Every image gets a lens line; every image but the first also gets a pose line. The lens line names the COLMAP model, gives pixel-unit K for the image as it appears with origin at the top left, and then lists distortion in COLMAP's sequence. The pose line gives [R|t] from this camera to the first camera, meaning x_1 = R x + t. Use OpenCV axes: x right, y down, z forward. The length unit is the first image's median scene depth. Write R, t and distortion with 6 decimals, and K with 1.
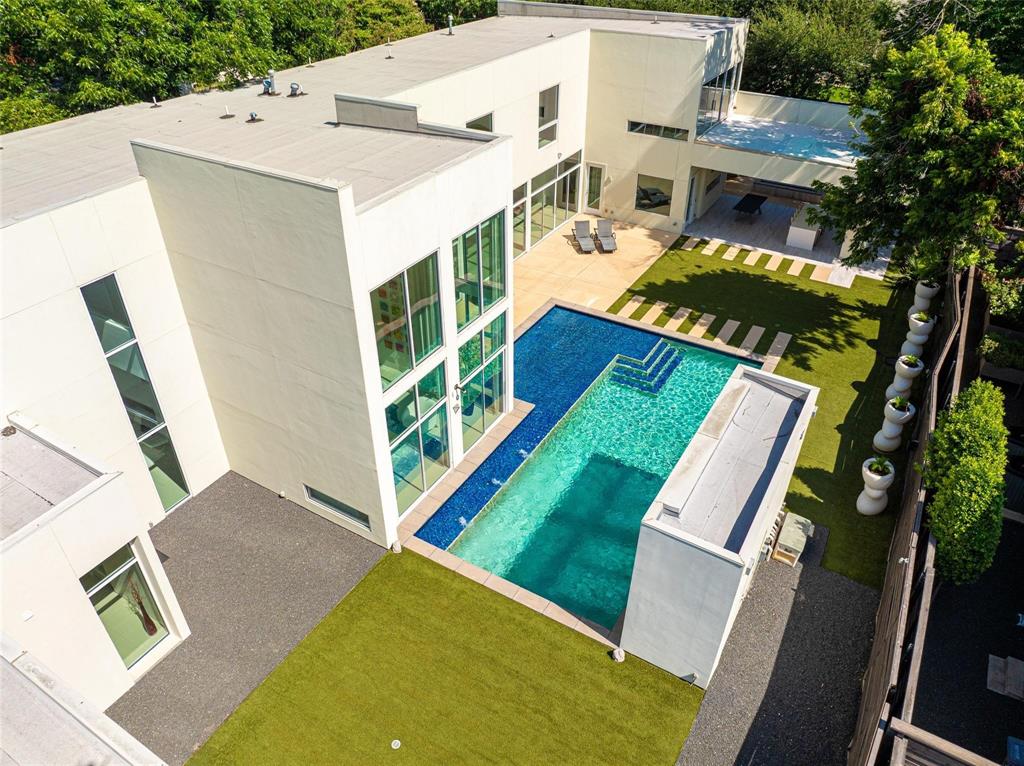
lens RADIAL K [[712.9, 0, 509.9], [0, 712.9, 382.9], [0, 0, 1]] dist [-0.038719, -0.003411]
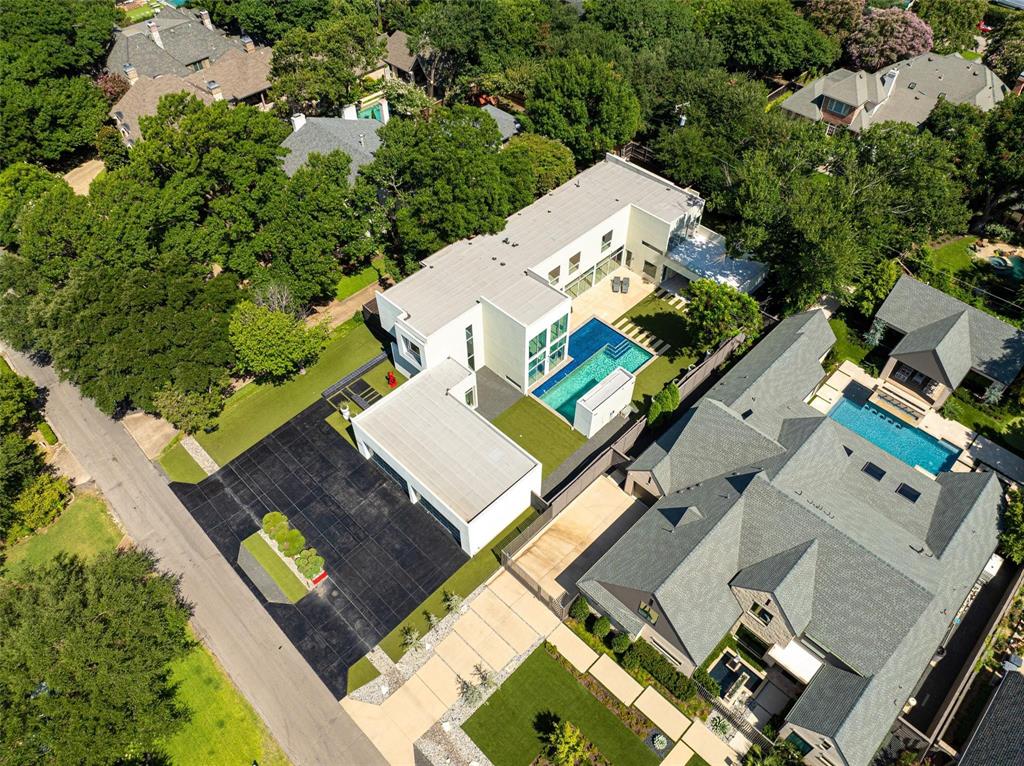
lens RADIAL K [[712.9, 0, 511.9], [0, 712.9, 381.8], [0, 0, 1]] dist [-0.038719, -0.003411]
pose [[0.970520, 0.180714, -0.159480, 0.261871], [-0.138592, 0.959779, 0.244166, -0.547392], [0.197190, -0.214865, 0.956530, -1.922468]]
